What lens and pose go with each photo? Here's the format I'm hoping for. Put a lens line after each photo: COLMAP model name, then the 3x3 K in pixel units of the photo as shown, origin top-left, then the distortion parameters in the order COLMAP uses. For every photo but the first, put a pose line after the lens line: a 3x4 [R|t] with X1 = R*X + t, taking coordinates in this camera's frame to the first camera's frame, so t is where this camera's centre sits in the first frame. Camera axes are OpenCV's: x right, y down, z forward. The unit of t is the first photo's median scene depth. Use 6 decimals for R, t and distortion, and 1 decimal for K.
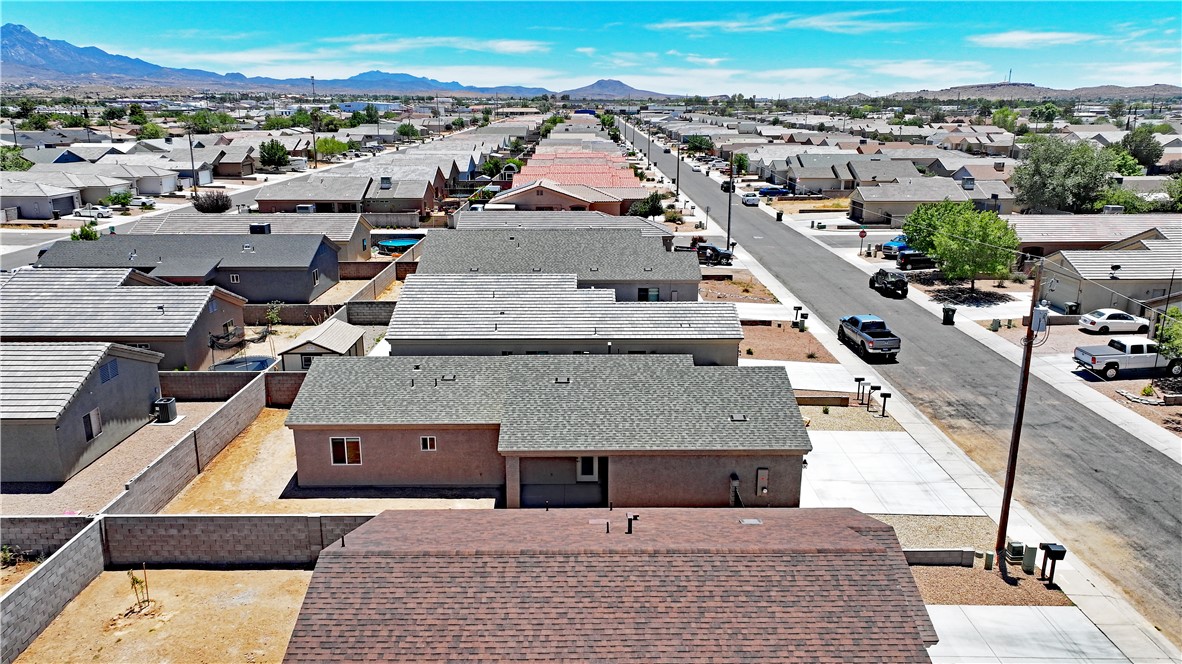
lens RADIAL K [[828.8, 0, 598.7], [0, 828.8, 332.9], [0, 0, 1]] dist [0.002433, 0.014363]
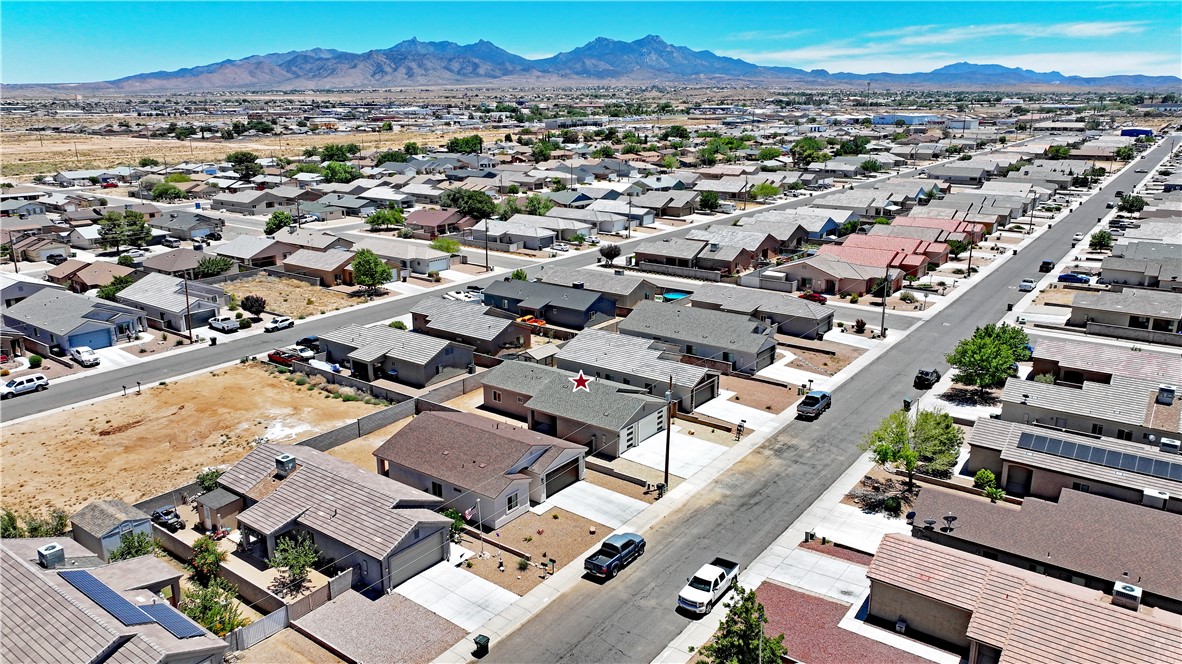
lens RADIAL K [[828.8, 0, 588.4], [0, 828.8, 329.1], [0, 0, 1]] dist [0.002433, 0.014363]
pose [[0.793036, 0.156236, -0.588799, 0.781686], [-0.155735, 0.986430, 0.051991, -0.137031], [0.588932, 0.050466, 0.806605, -0.532949]]
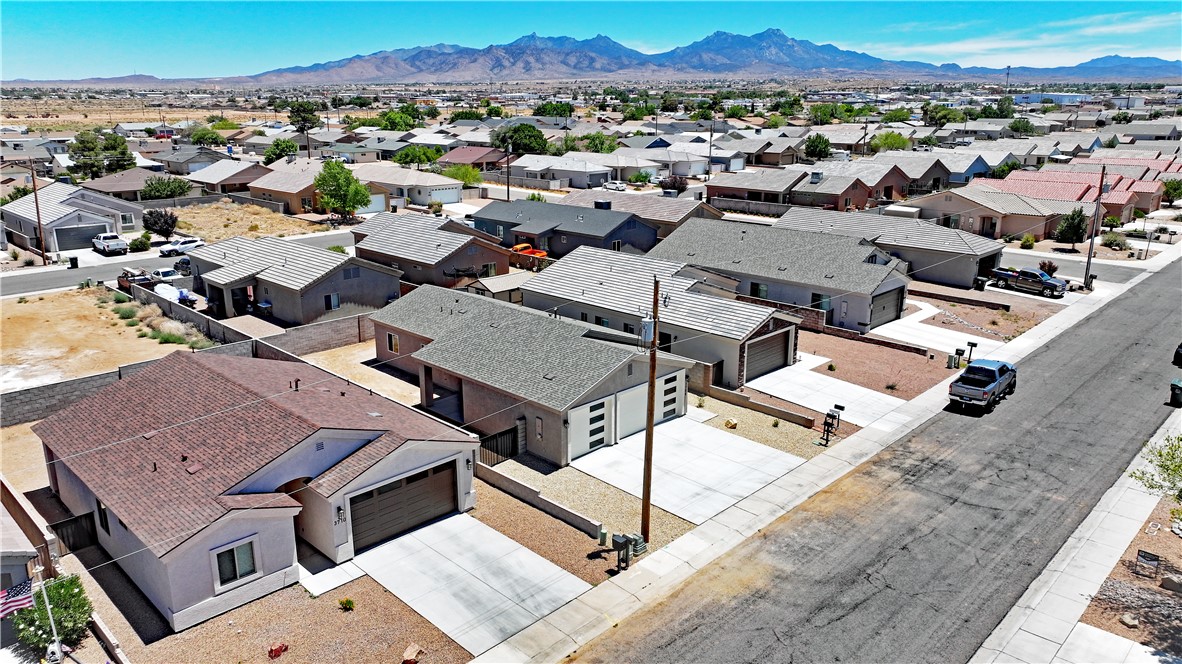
lens RADIAL K [[828.8, 0, 587.8], [0, 828.8, 337.1], [0, 0, 1]] dist [0.002433, 0.014363]
pose [[0.704921, 0.196178, -0.681617, 0.517403], [-0.186070, 0.978480, 0.089187, -0.037393], [0.684445, 0.063959, 0.726254, 0.073160]]
